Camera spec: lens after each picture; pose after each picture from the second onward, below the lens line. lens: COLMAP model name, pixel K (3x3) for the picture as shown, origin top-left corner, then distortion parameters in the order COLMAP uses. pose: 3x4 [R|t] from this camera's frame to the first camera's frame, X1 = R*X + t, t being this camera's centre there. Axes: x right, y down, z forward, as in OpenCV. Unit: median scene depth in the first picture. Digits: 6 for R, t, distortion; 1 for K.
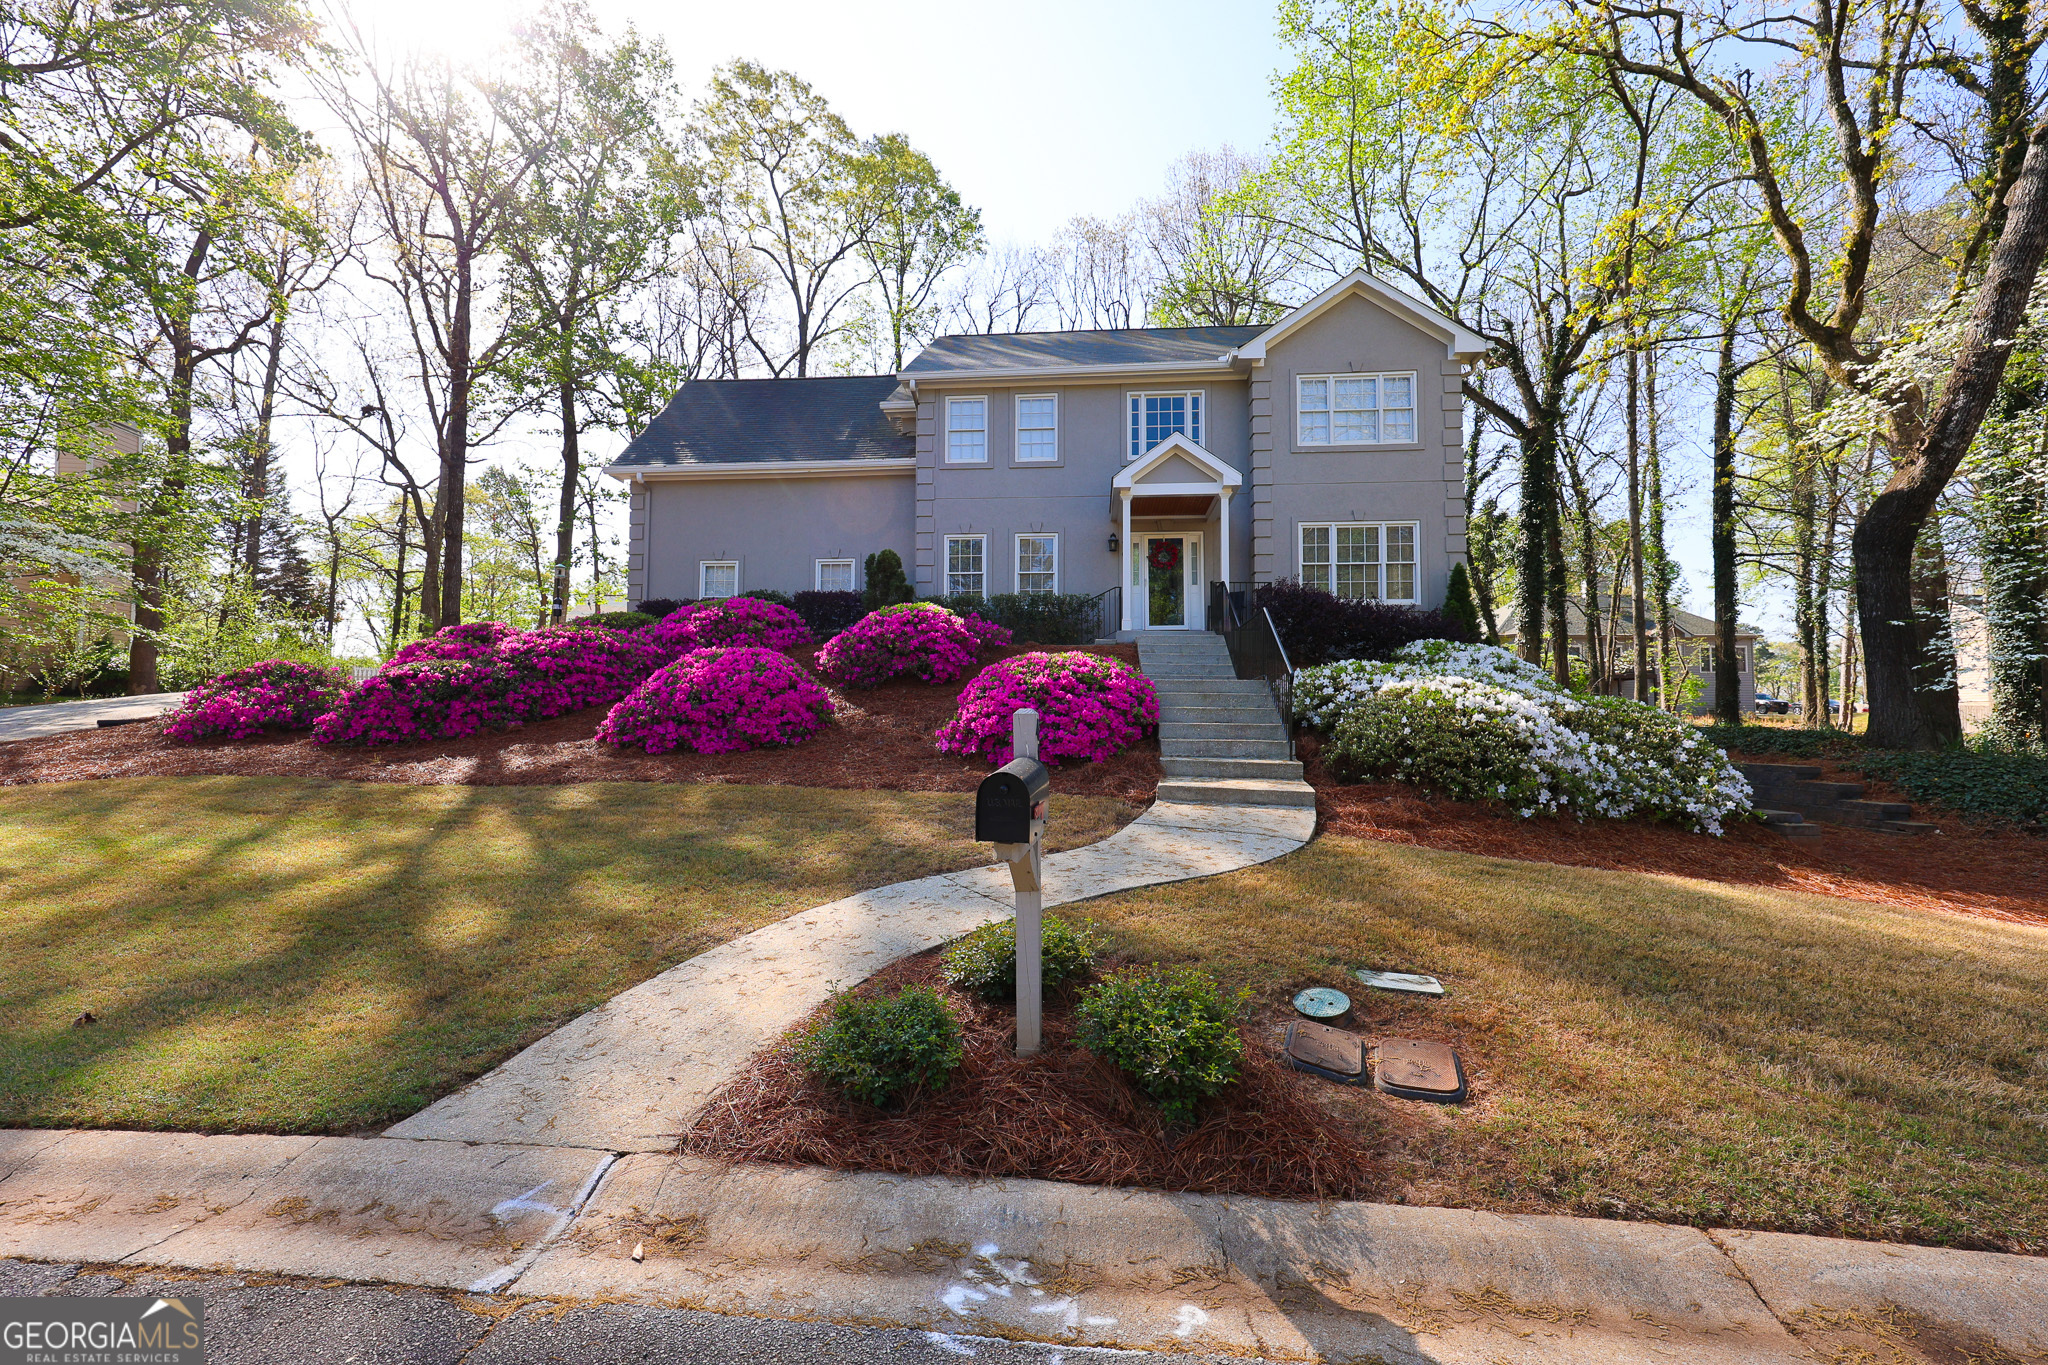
lens RADIAL K [[823.3, 0, 1019.0], [0, 823.3, 681.5], [0, 0, 1]] dist [0.000092, 0.000369]
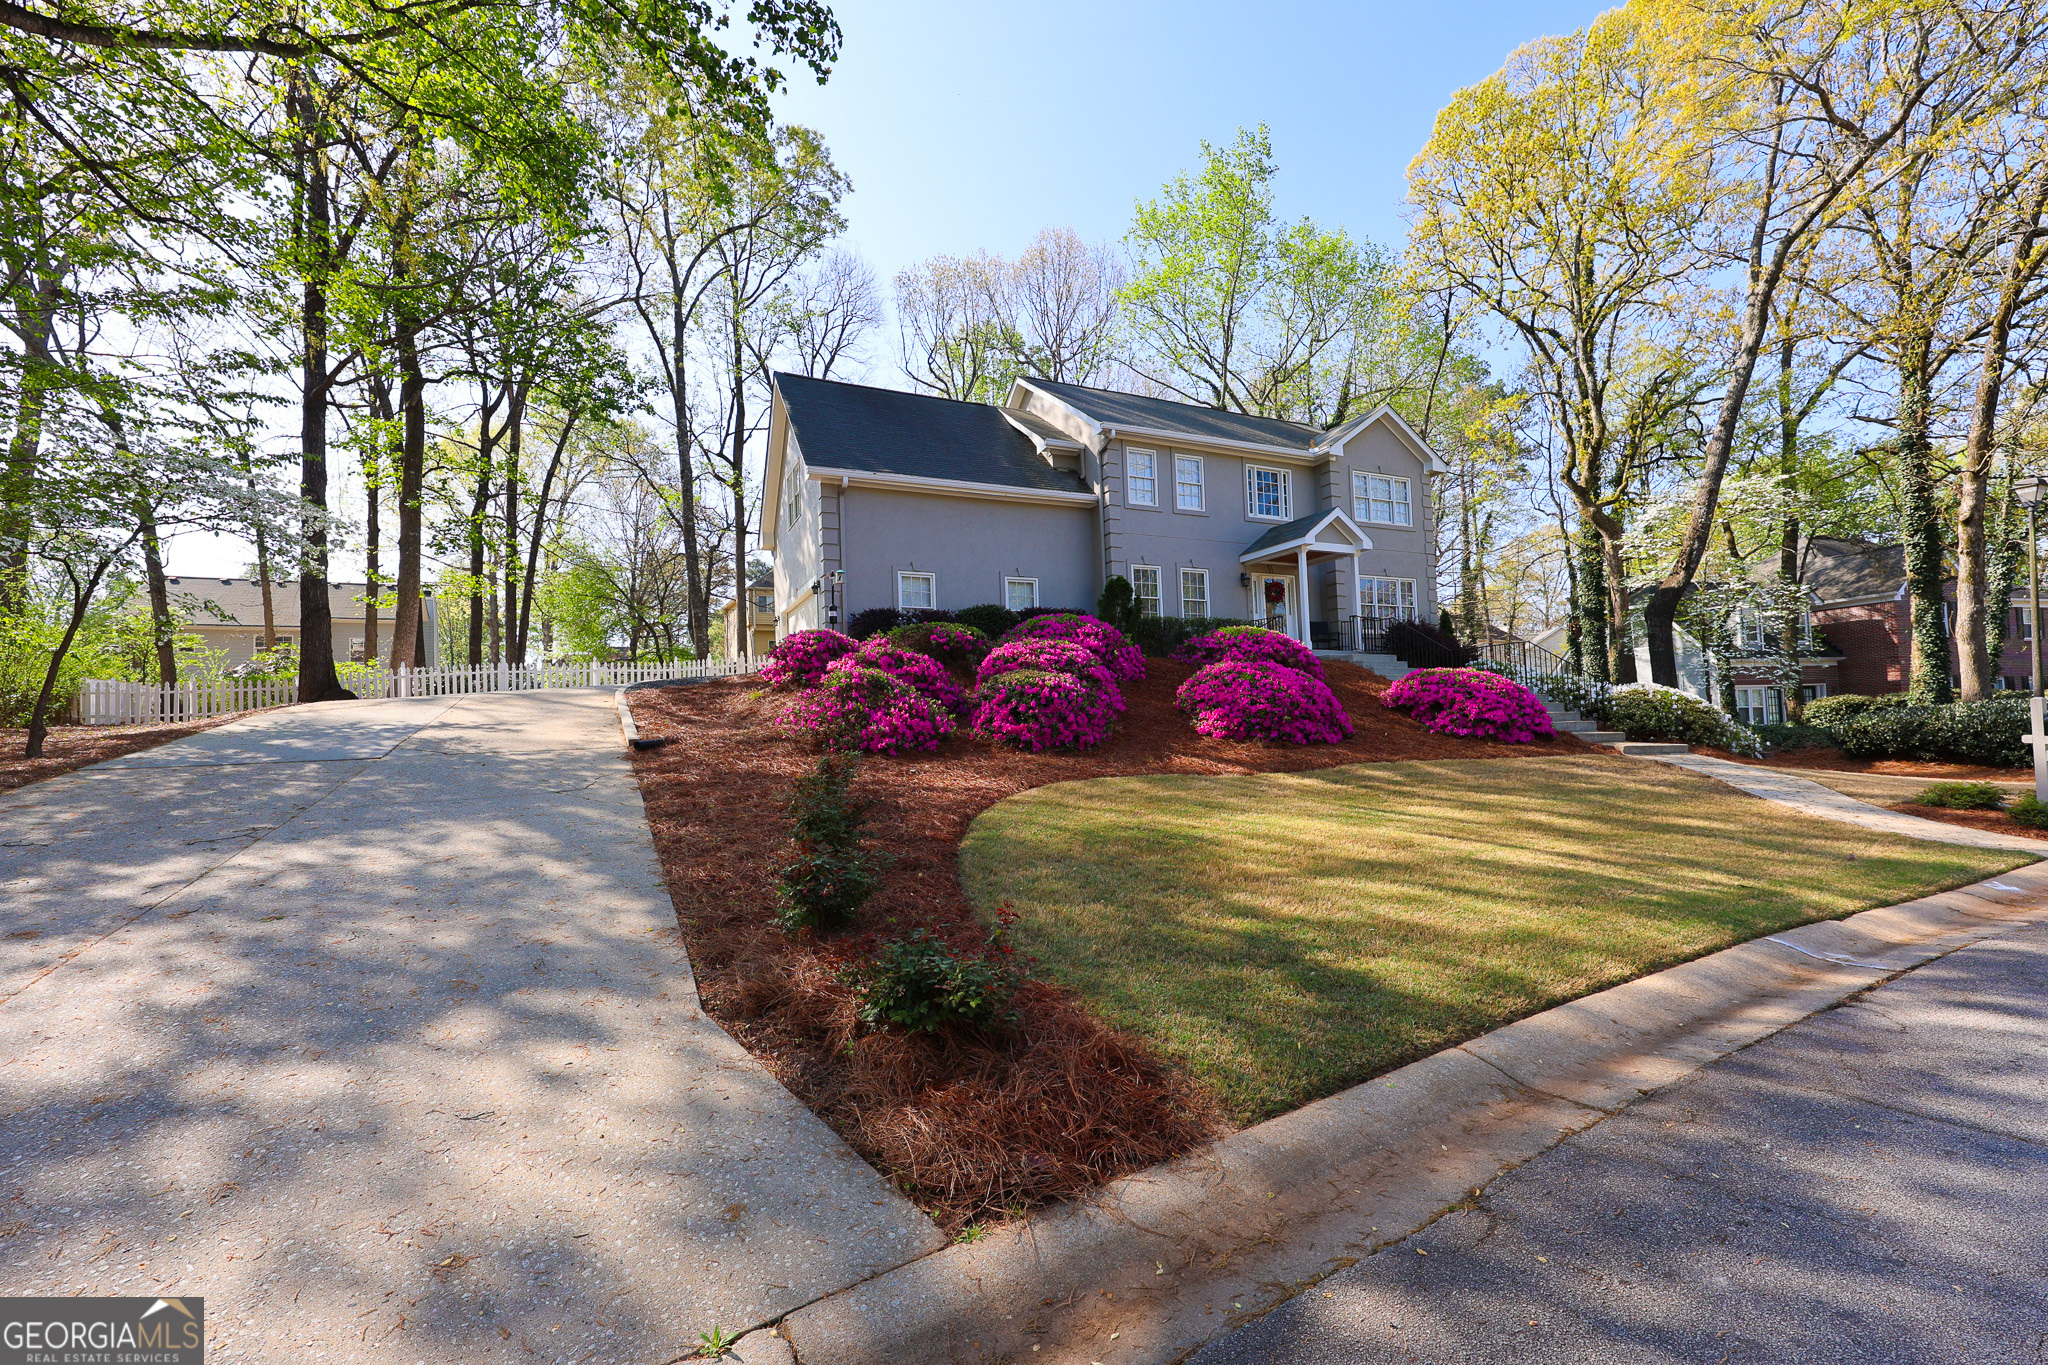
lens RADIAL K [[823.3, 0, 1020.9], [0, 823.3, 704.4], [0, 0, 1]] dist [0.000092, 0.000369]
pose [[0.864605, -0.017548, 0.502145, -0.874471], [0.007243, 0.999721, 0.022466, -0.004327], [-0.502399, -0.015787, 0.864491, 0.054409]]
